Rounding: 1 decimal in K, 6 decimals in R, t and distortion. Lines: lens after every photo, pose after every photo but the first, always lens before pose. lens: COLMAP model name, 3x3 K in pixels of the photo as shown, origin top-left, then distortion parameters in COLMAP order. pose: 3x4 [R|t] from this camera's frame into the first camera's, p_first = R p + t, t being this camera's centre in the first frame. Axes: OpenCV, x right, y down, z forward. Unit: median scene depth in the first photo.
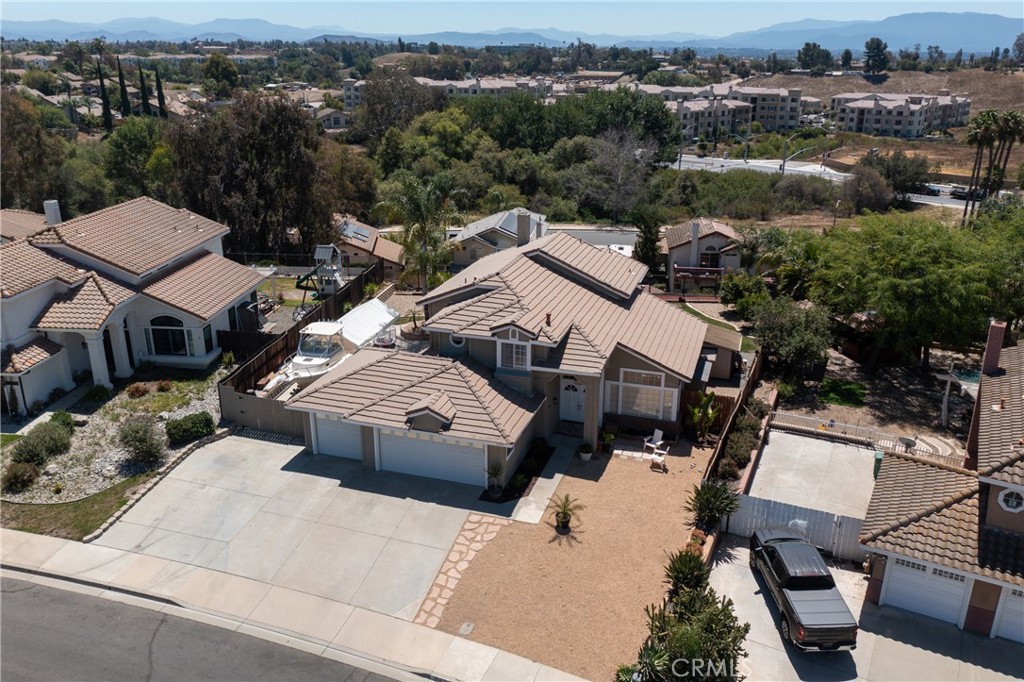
lens RADIAL K [[815.7, 0, 500.6], [0, 815.7, 345.1], [0, 0, 1]] dist [-0.008155, -0.002679]
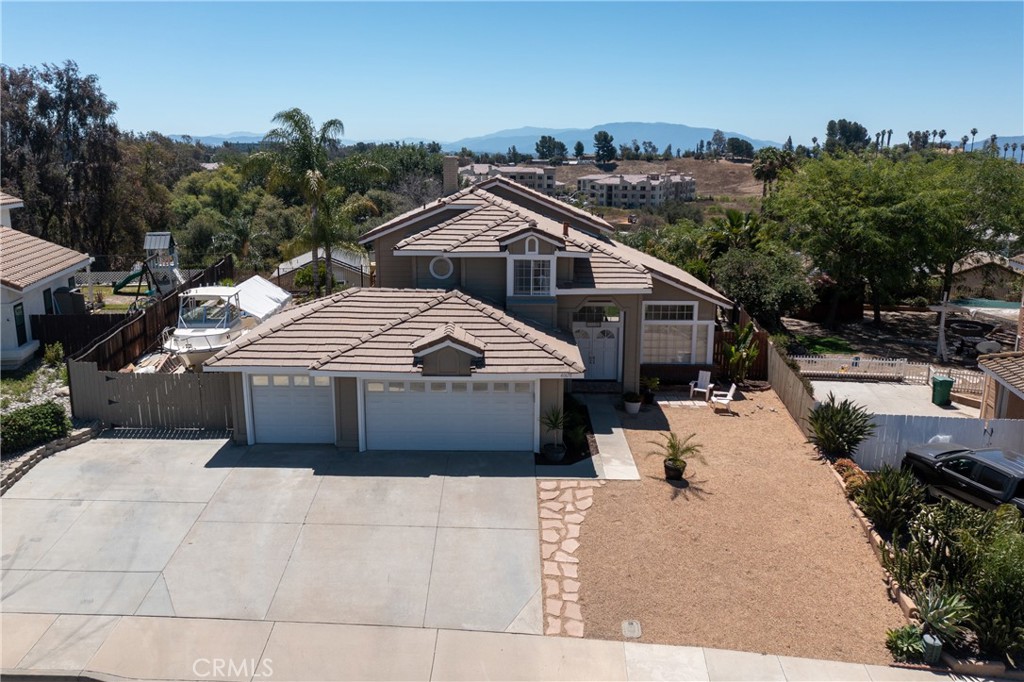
lens RADIAL K [[823.9, 0, 512.0], [0, 823.9, 341.0], [0, 0, 1]] dist [-0.017134, 0.000490]
pose [[0.949410, -0.064621, 0.307319, -0.190545], [0.101990, 0.989001, -0.107120, 0.121150], [-0.297017, 0.133044, 0.945558, 0.262755]]
